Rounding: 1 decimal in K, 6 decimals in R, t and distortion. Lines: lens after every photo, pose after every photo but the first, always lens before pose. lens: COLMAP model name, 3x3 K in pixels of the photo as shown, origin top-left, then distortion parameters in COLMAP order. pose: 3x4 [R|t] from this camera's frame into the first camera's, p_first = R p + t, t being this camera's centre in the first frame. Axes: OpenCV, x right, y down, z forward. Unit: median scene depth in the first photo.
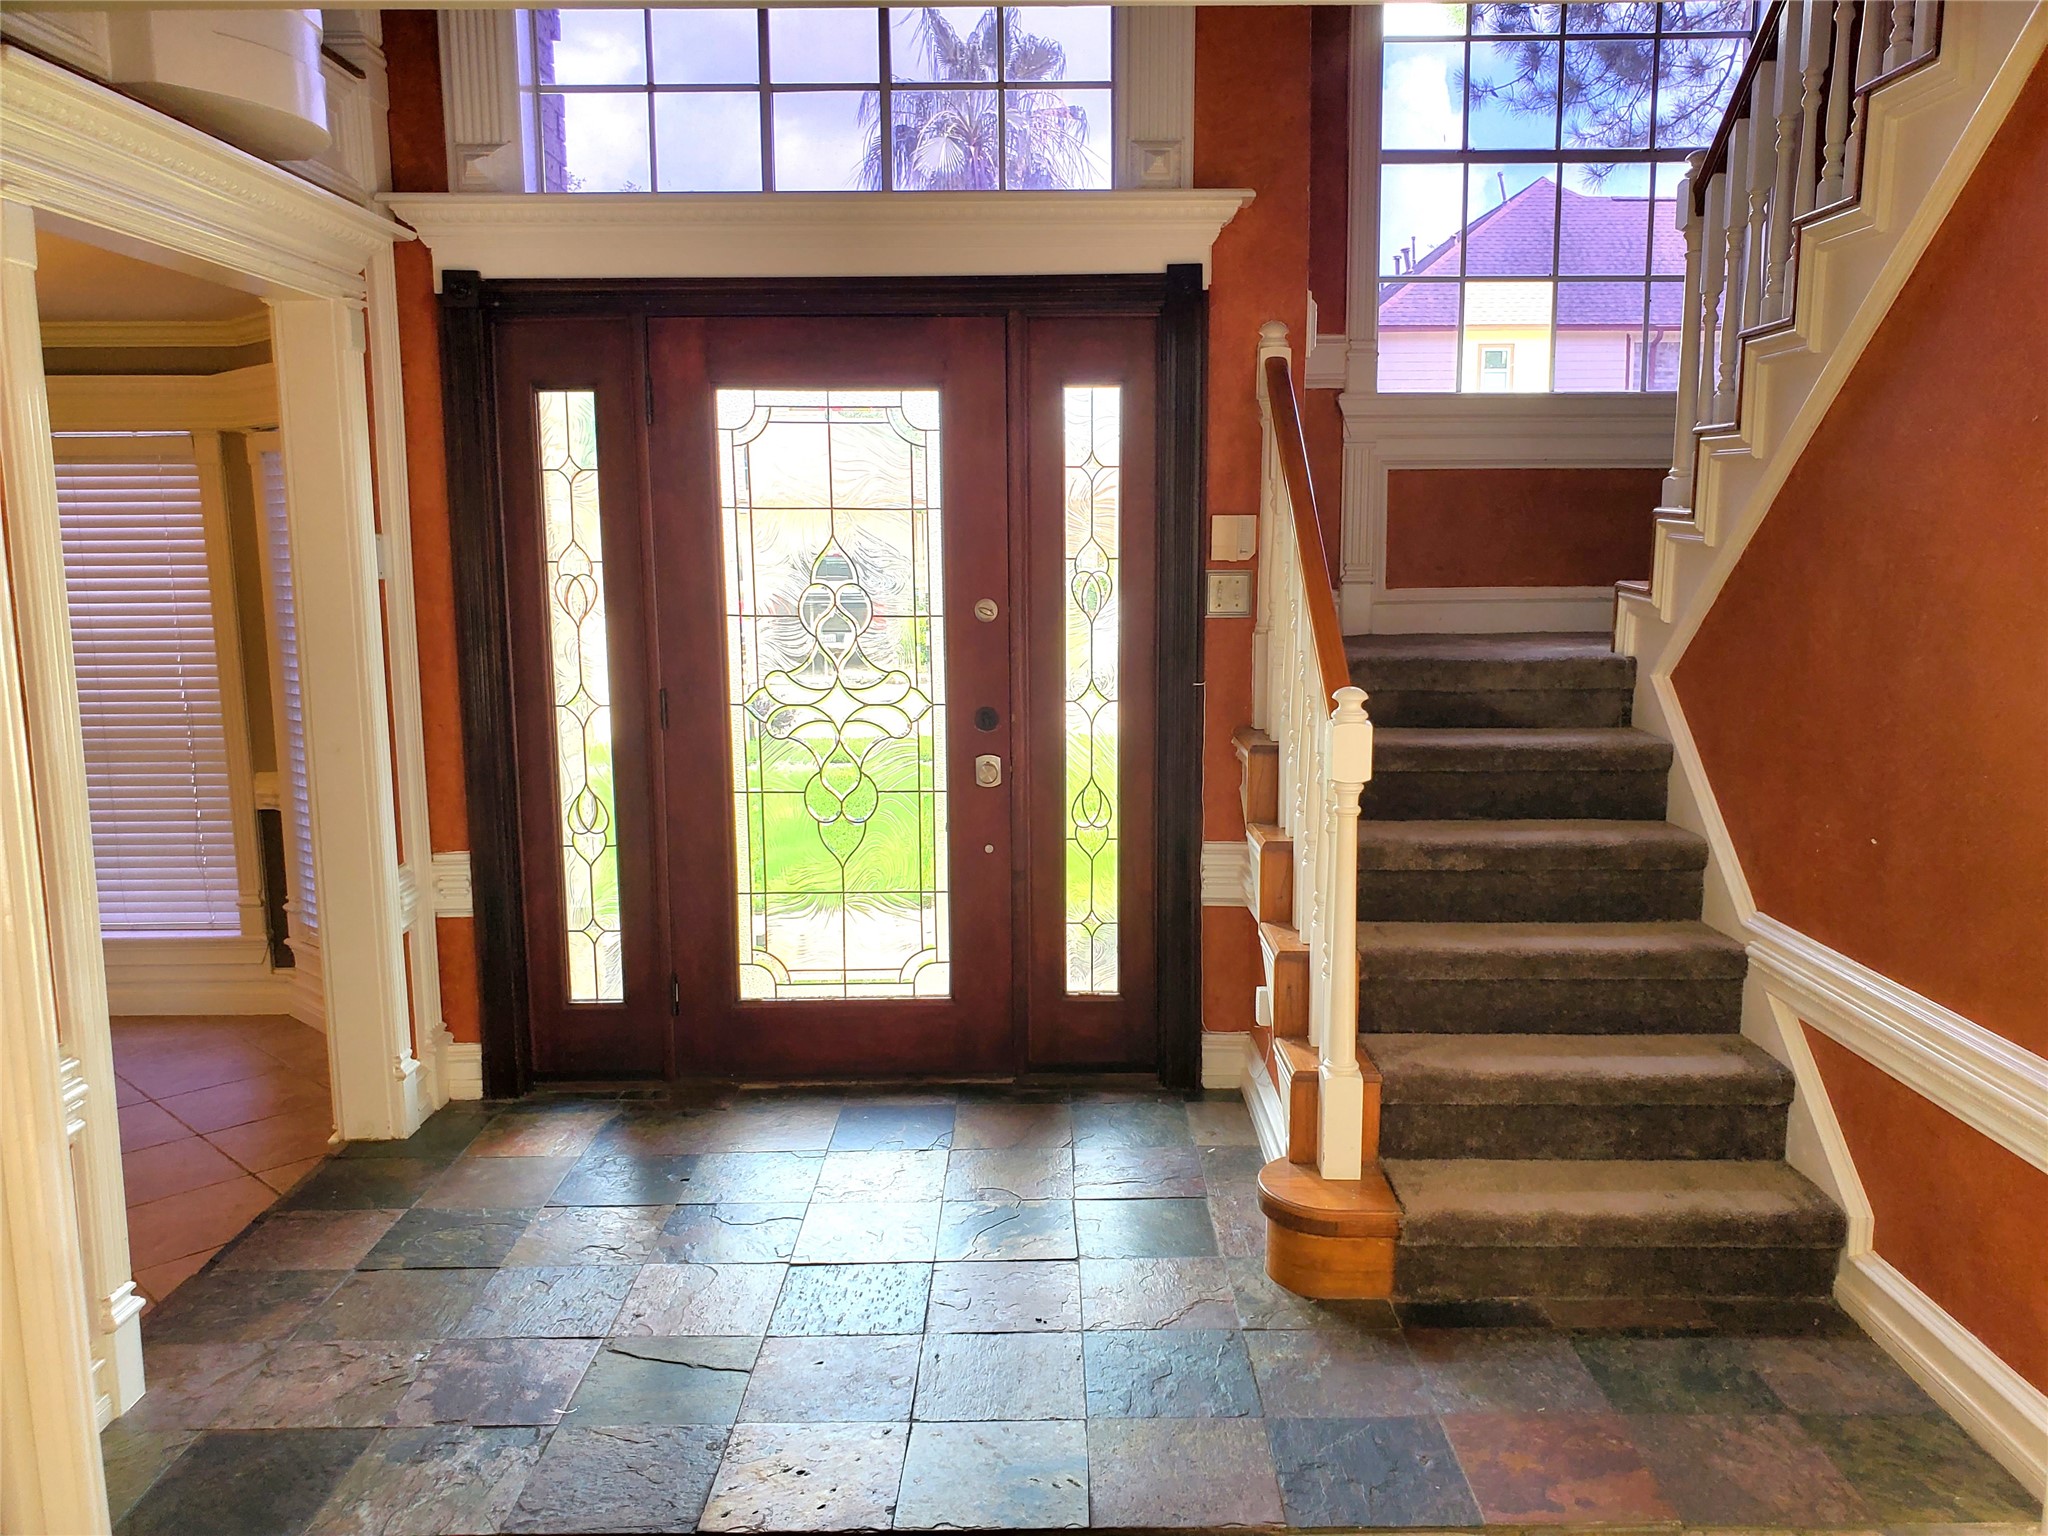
lens RADIAL K [[1567.3, 0, 1024.0], [0, 1567.3, 768.0], [0, 0, 1]] dist [0.053570, -0.094581]
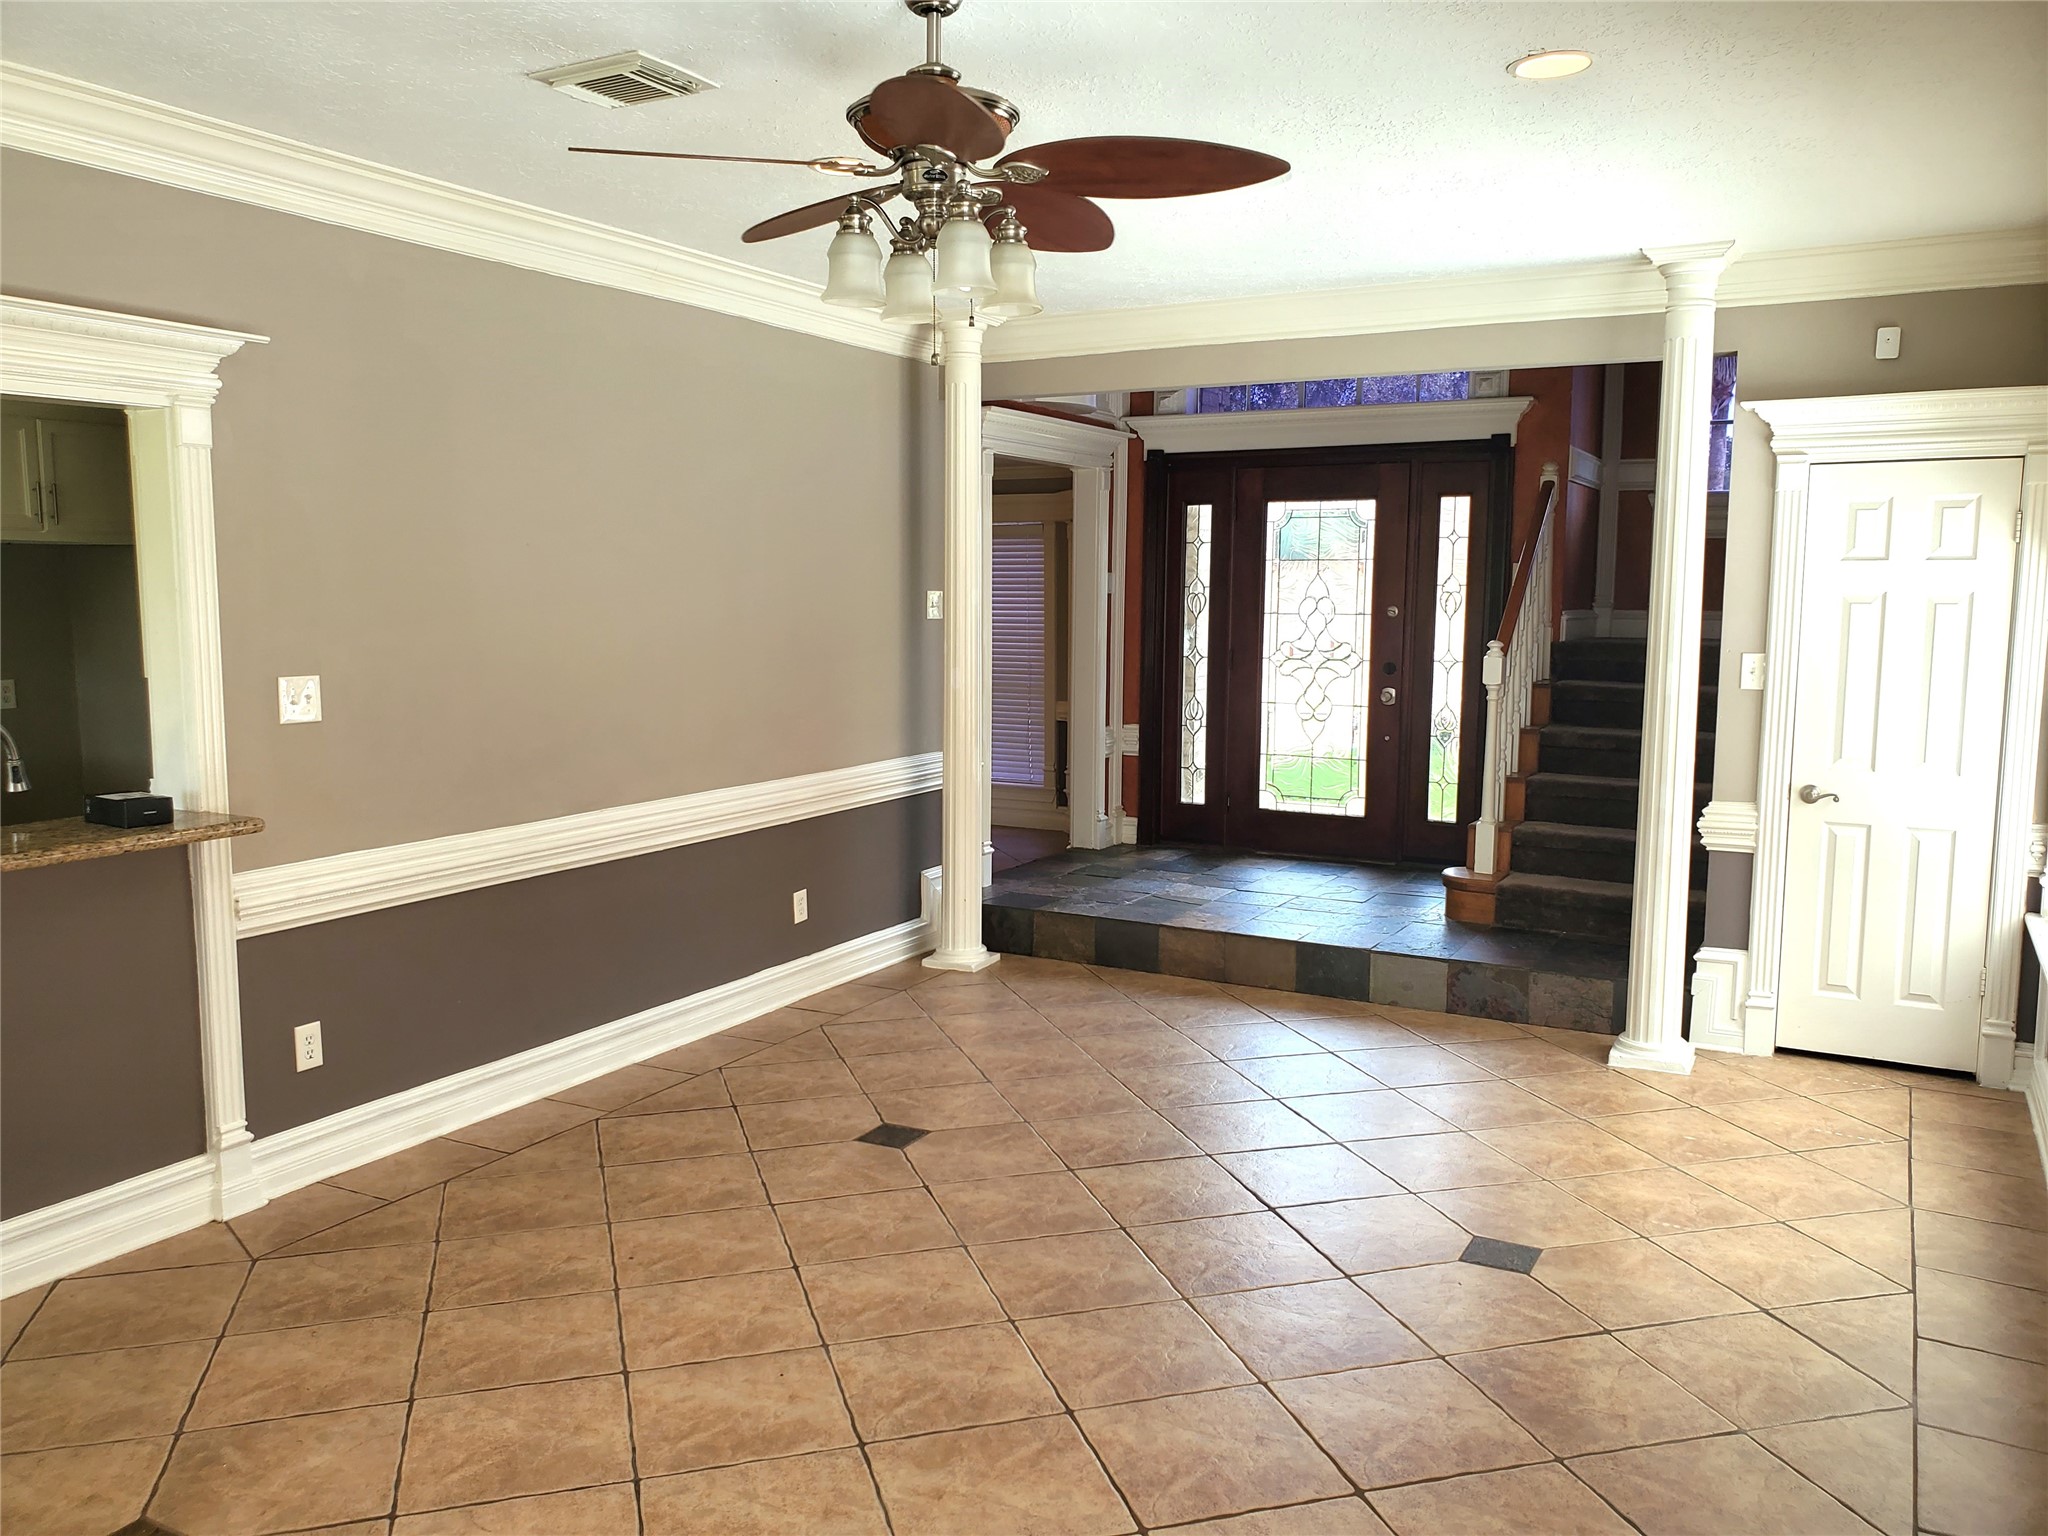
lens RADIAL K [[1591.0, 0, 1024.0], [0, 1591.0, 768.0], [0, 0, 1]] dist [-0.012715, 0.008764]
pose [[0.877894, 0.062186, -0.474800, 0.516425], [-0.081689, 0.996446, -0.020534, 0.166256], [0.471836, 0.056813, 0.879854, -0.918718]]
